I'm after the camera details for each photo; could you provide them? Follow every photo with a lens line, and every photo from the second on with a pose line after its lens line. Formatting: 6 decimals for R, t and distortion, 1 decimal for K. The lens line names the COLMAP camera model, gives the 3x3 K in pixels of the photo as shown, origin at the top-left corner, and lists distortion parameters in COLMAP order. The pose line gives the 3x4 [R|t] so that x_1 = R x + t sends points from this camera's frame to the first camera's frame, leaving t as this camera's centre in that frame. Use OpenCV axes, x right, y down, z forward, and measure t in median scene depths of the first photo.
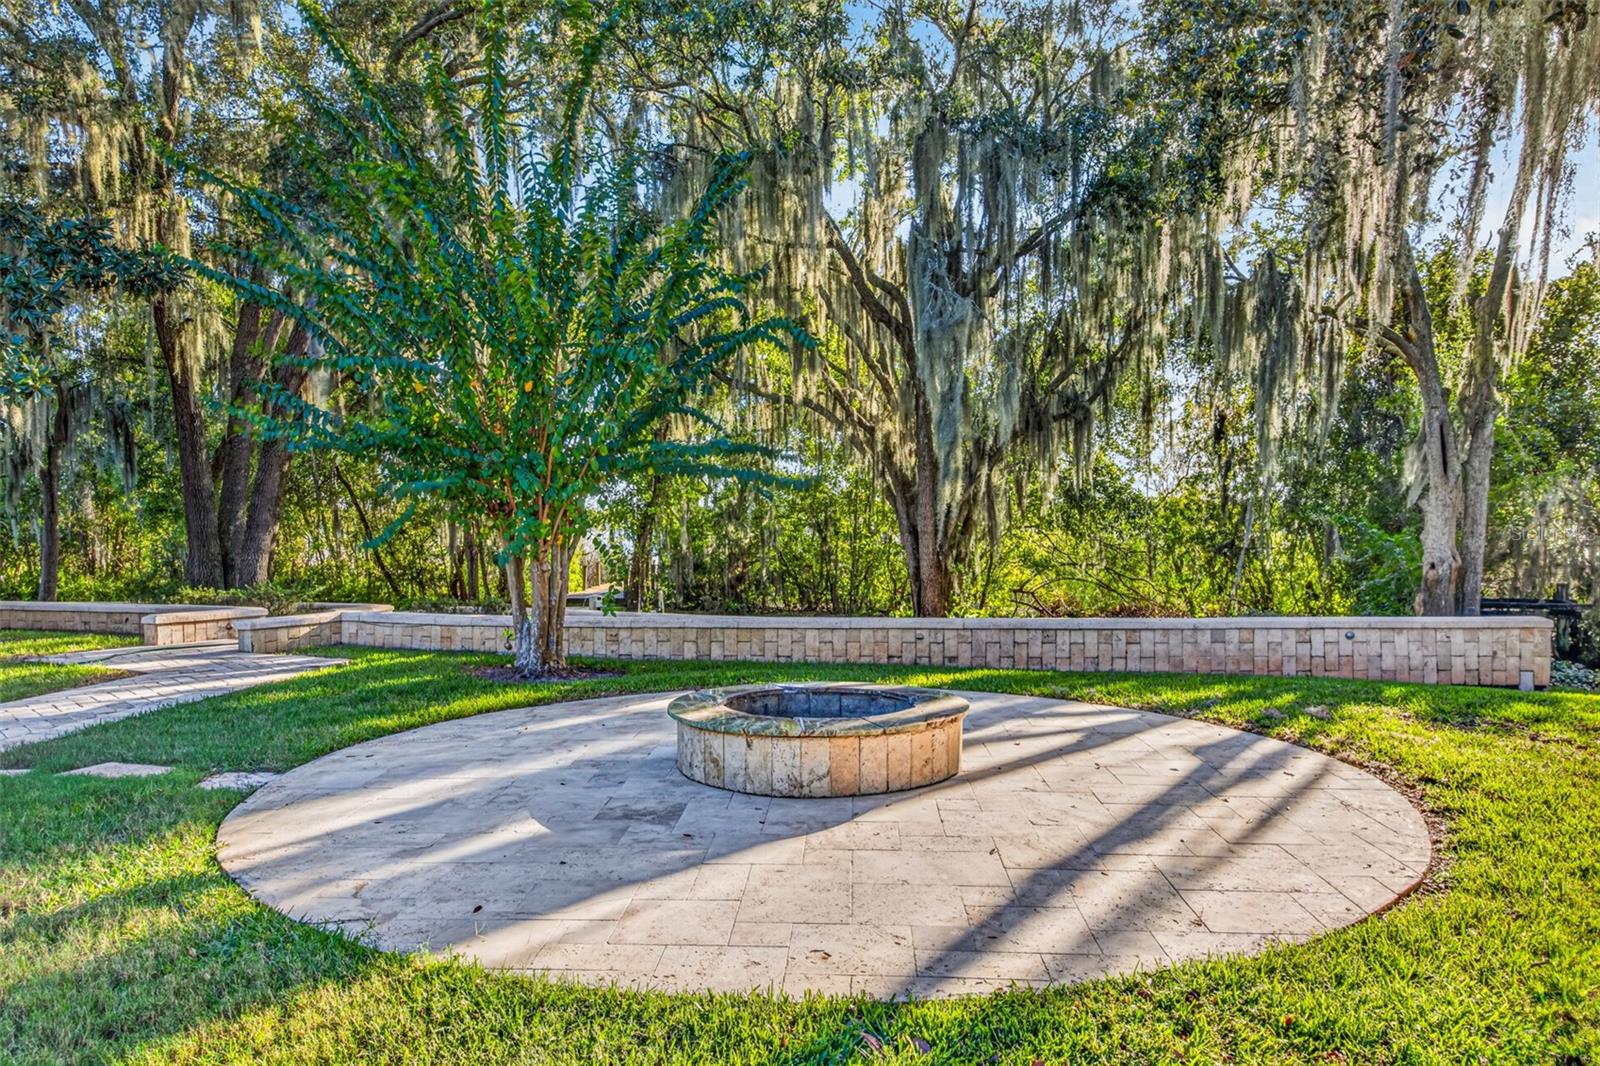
lens RADIAL K [[1036.8, 0, 800.0], [0, 1036.8, 533.0], [0, 0, 1]] dist [0.000798, -0.000075]
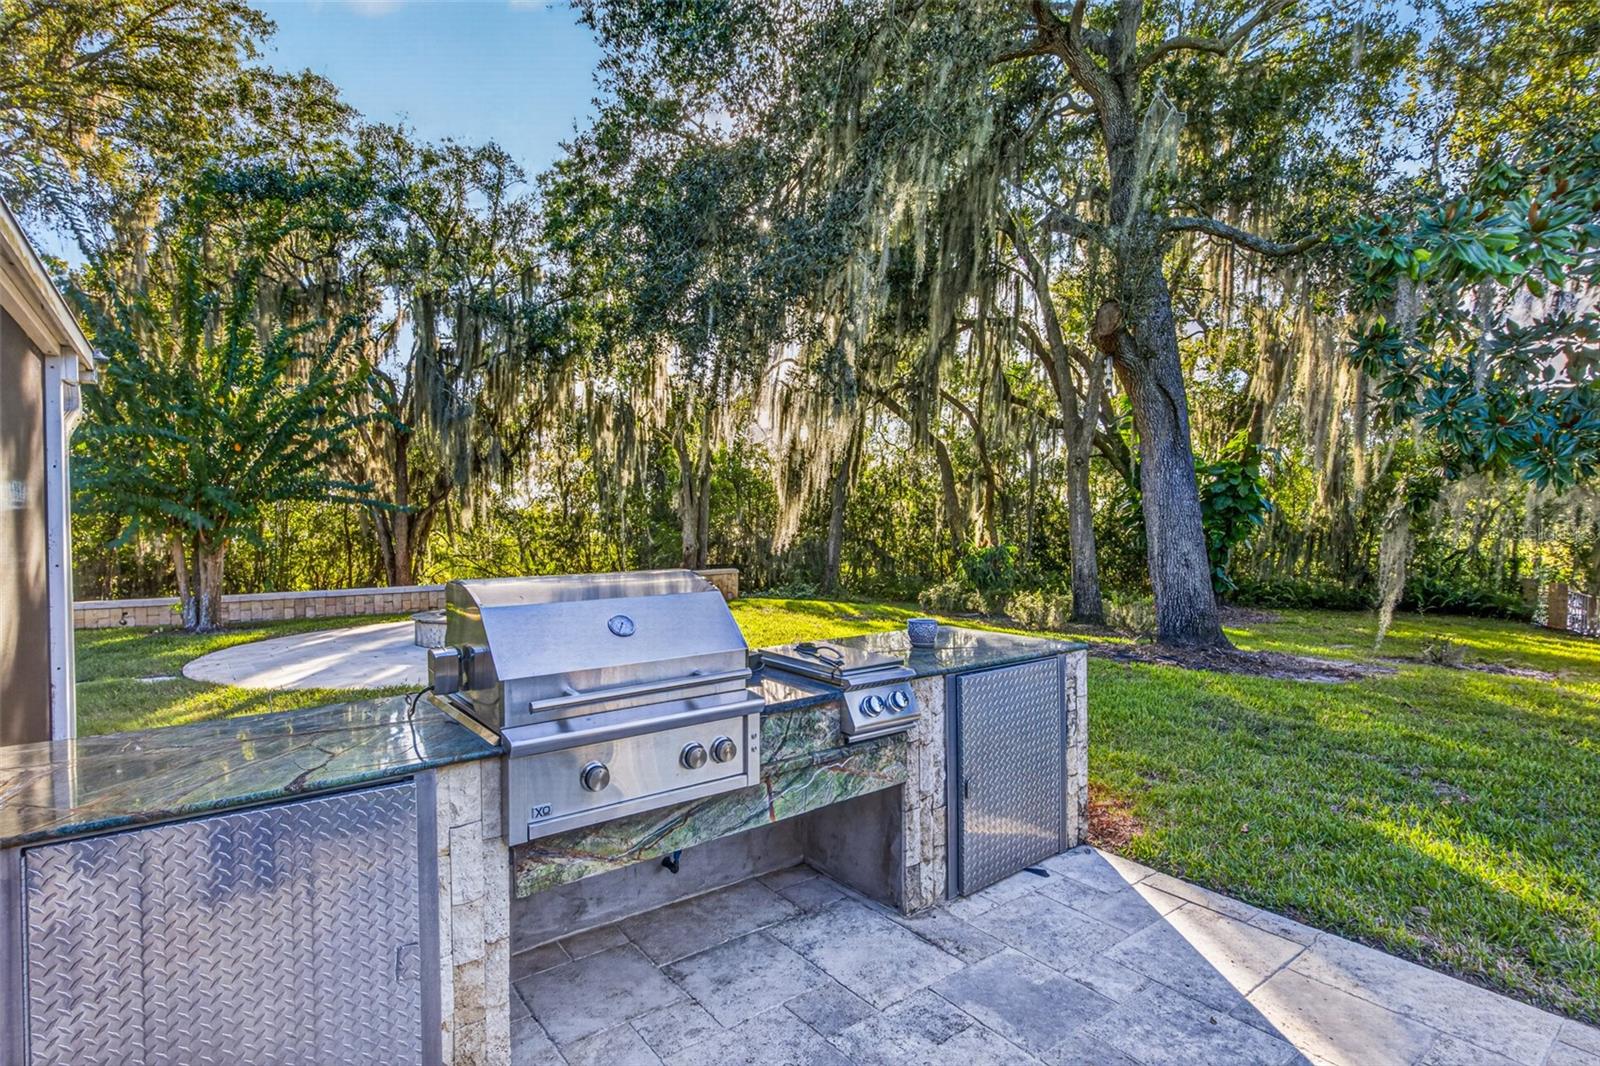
lens RADIAL K [[792.5, 0, 800.0], [0, 792.5, 533.0], [0, 0, 1]] dist [-0.000737, -0.000191]
pose [[0.749731, -0.011021, 0.661651, -0.210779], [0.011083, 0.999930, 0.004097, -0.002379], [-0.661650, 0.004261, 0.749801, -0.262994]]
